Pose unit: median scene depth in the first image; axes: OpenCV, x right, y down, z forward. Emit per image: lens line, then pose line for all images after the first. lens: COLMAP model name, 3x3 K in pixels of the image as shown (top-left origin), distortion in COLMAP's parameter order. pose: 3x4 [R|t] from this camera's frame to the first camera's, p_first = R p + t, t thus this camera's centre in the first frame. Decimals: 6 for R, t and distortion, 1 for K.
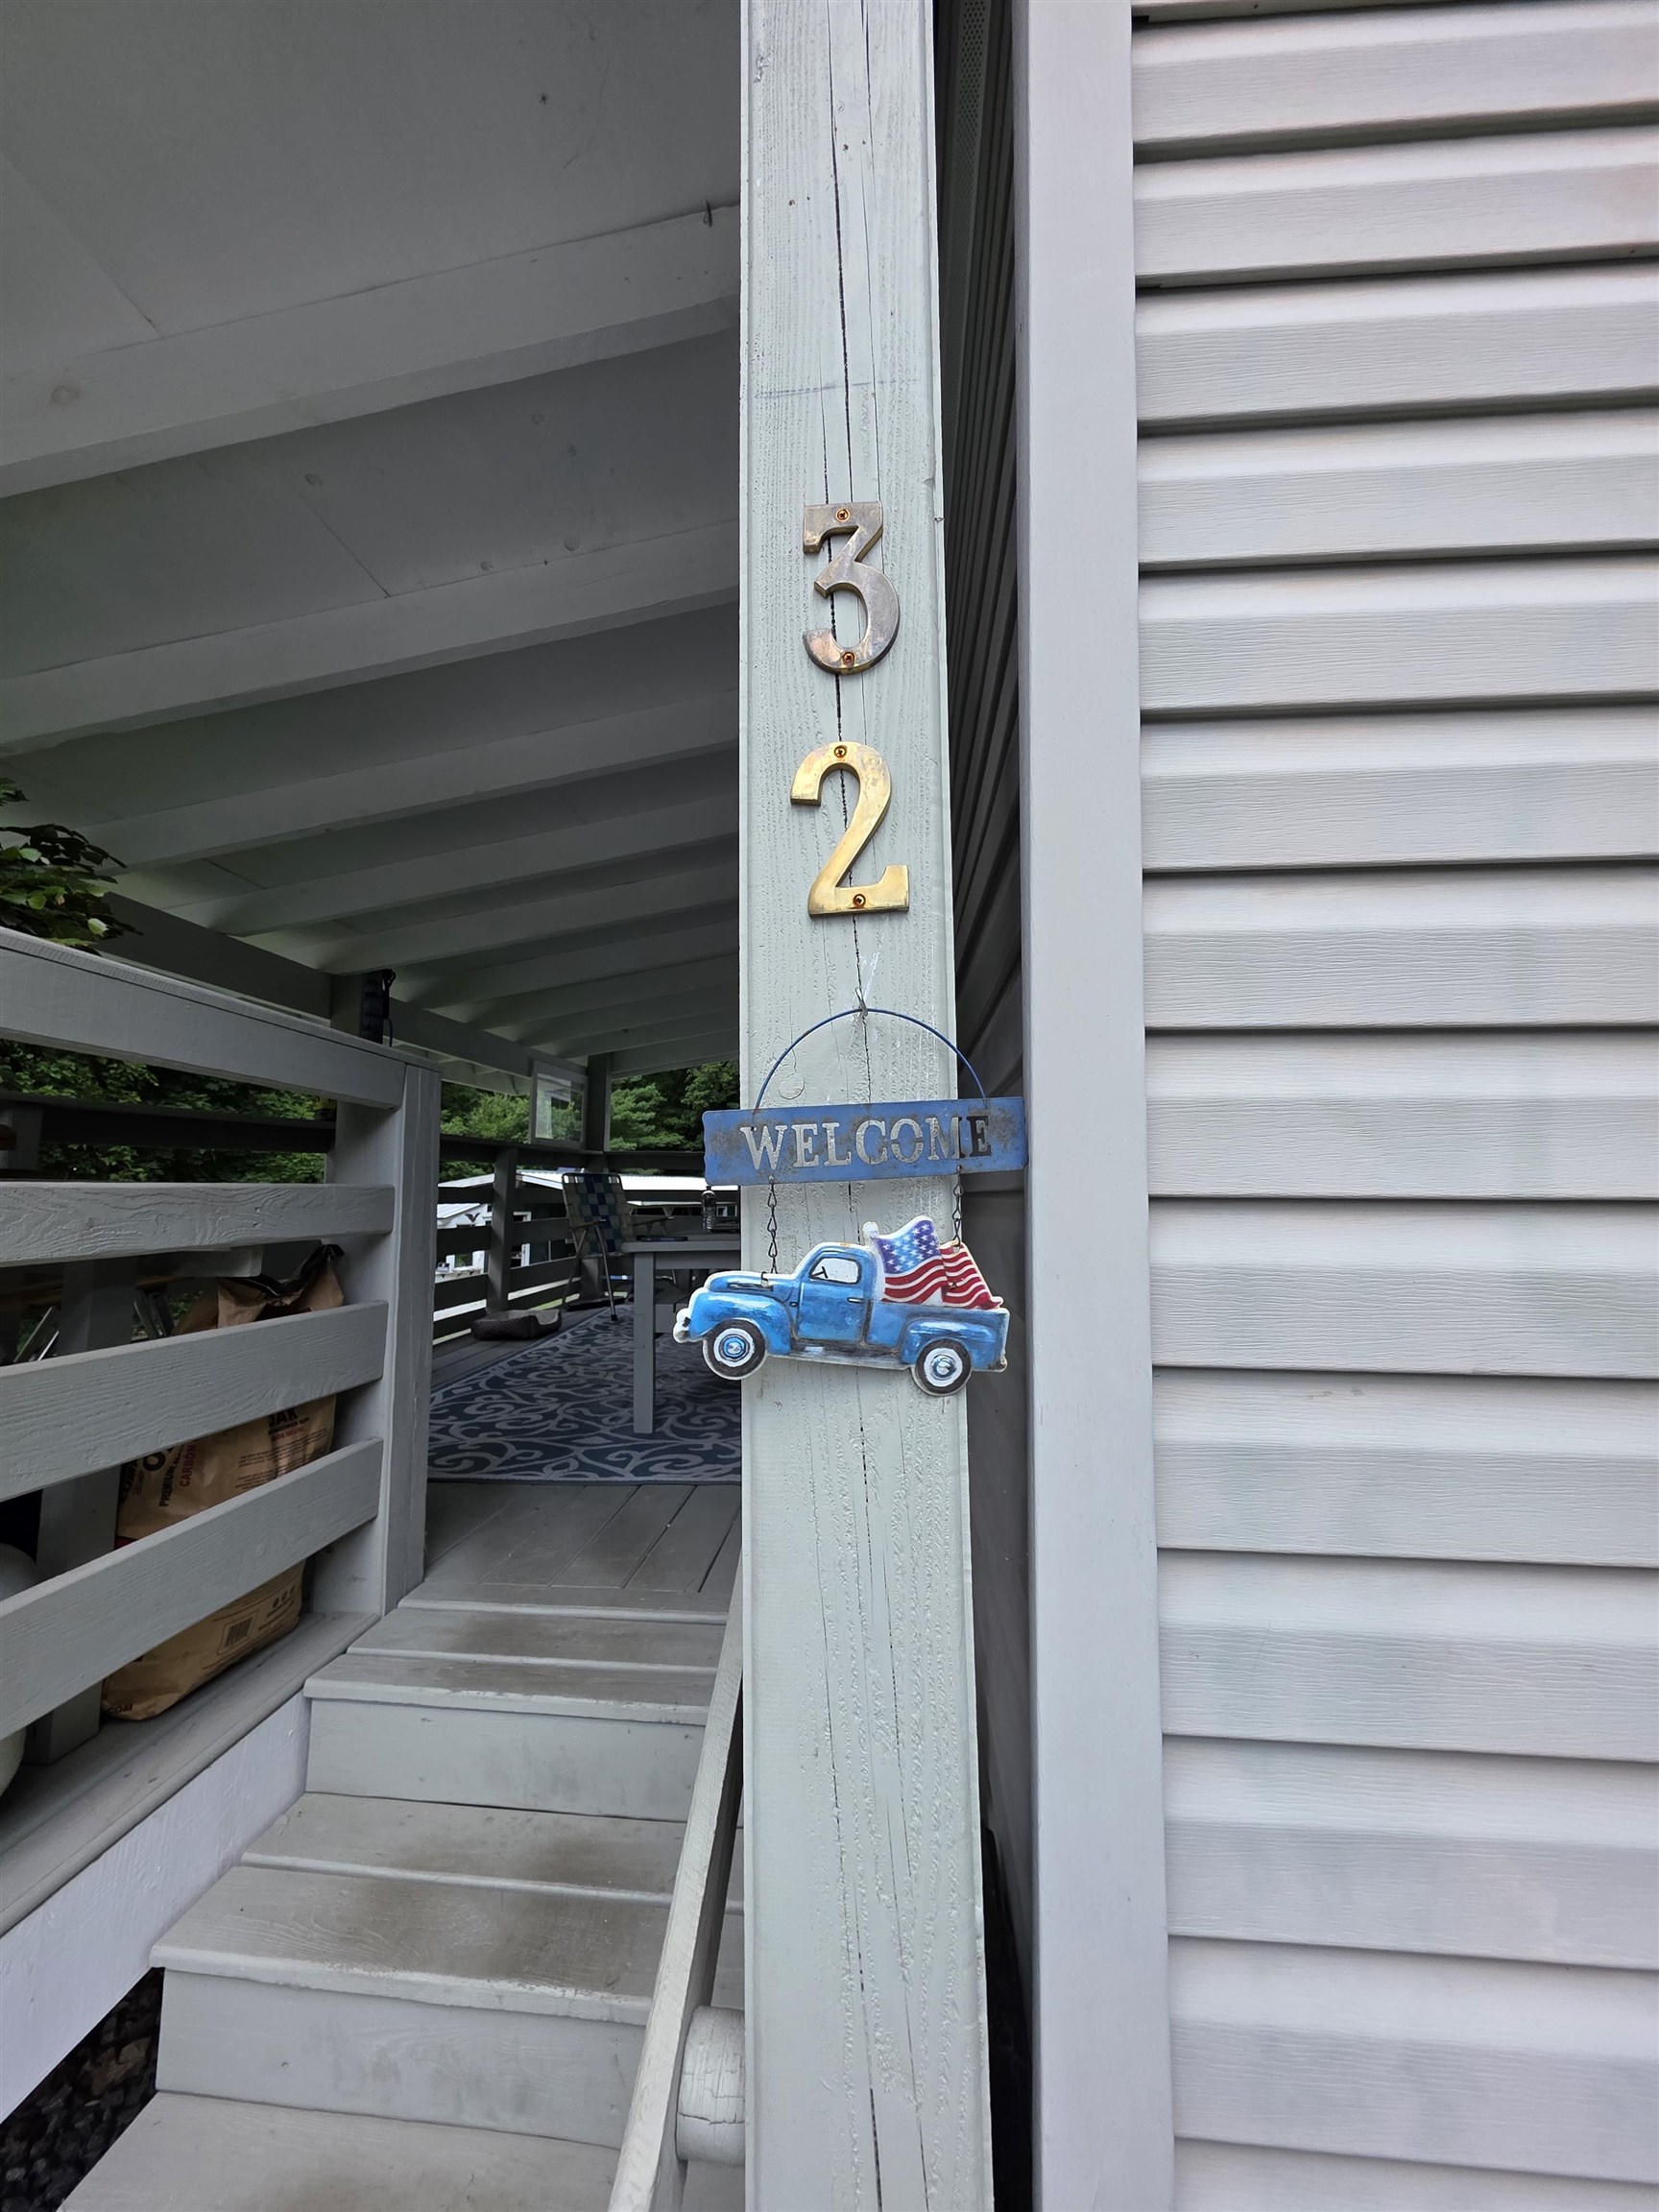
lens RADIAL K [[886.2, 0, 834.3], [0, 886.2, 1096.4], [0, 0, 1]] dist [0.008018, -0.002966]
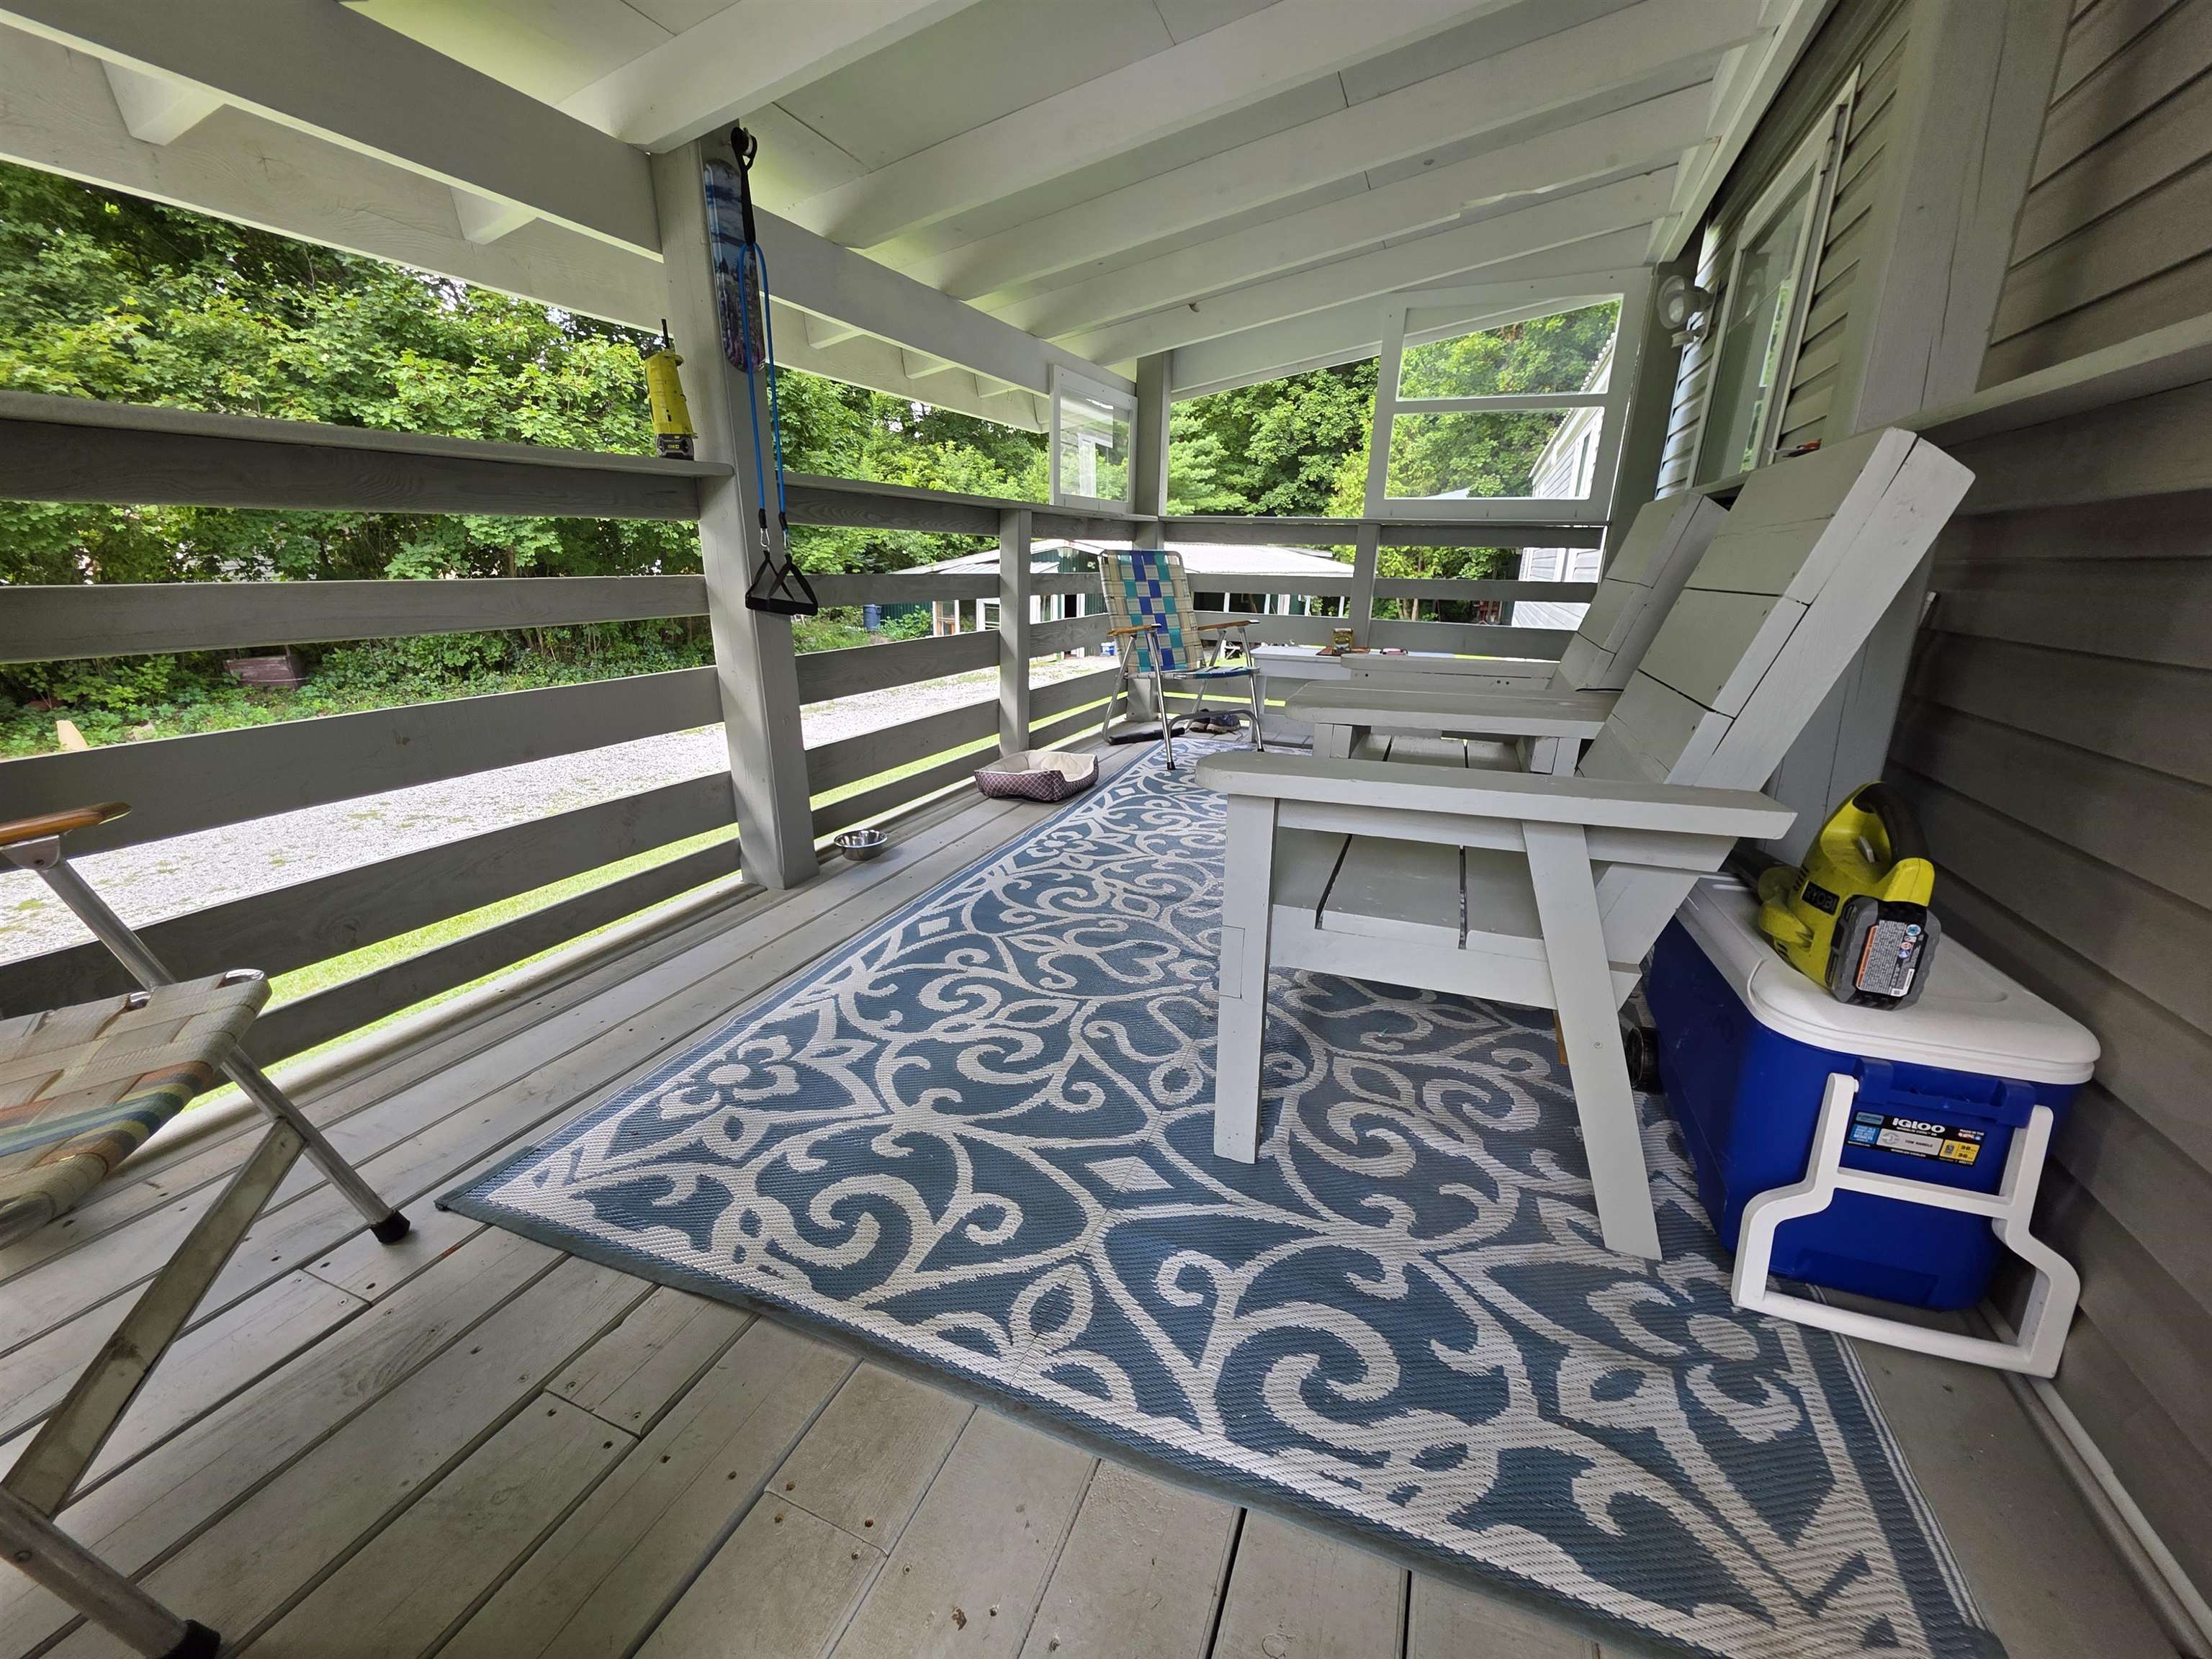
lens RADIAL K [[886.2, 0, 1097.5], [0, 886.2, 828.8], [0, 0, 1]] dist [0.008018, -0.002966]
pose [[0.949308, 0.105611, -0.296075, -0.083381], [0.018611, 0.921337, 0.388319, 0.018494], [0.313796, -0.374145, 0.872667, 0.323678]]
